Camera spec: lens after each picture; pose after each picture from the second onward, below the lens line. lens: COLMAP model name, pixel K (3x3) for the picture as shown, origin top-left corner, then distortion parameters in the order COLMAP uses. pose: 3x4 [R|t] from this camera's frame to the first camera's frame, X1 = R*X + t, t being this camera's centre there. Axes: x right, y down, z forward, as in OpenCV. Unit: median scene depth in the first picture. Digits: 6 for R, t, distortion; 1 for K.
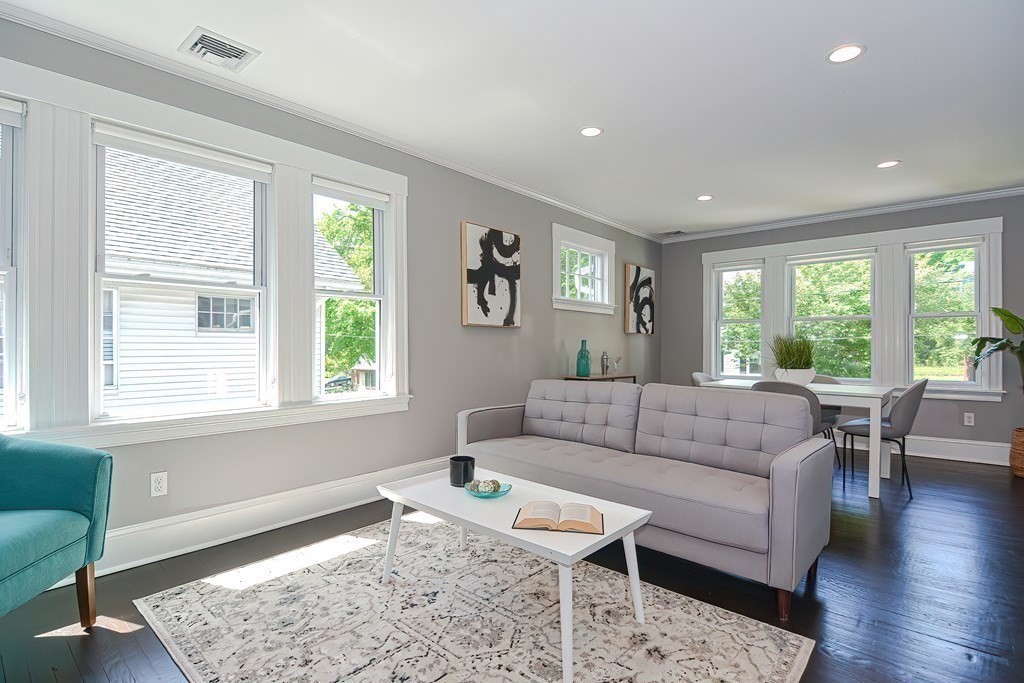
lens RADIAL K [[502.1, 0, 512.8], [0, 502.1, 345.1], [0, 0, 1]] dist [0.000624, -0.007863]
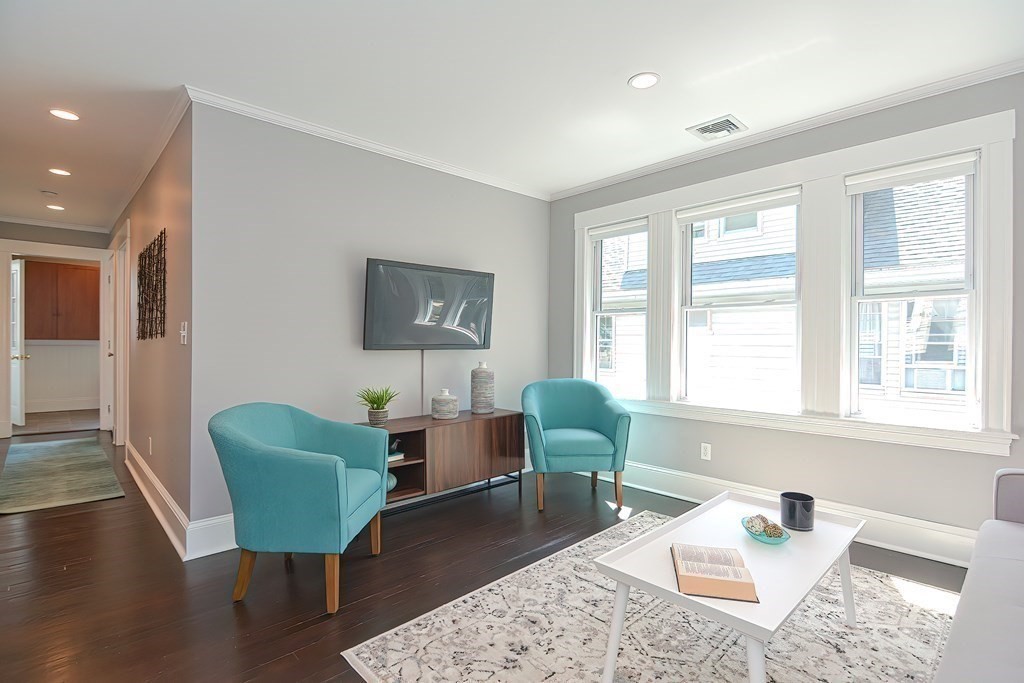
lens RADIAL K [[502.1, 0, 512.8], [0, 502.1, 345.1], [0, 0, 1]] dist [0.000624, -0.007863]
pose [[-0.077544, 0.005604, -0.996973, 0.727451], [-0.006174, 0.999962, 0.006101, -0.027405], [0.996970, 0.006628, -0.077507, 0.555232]]
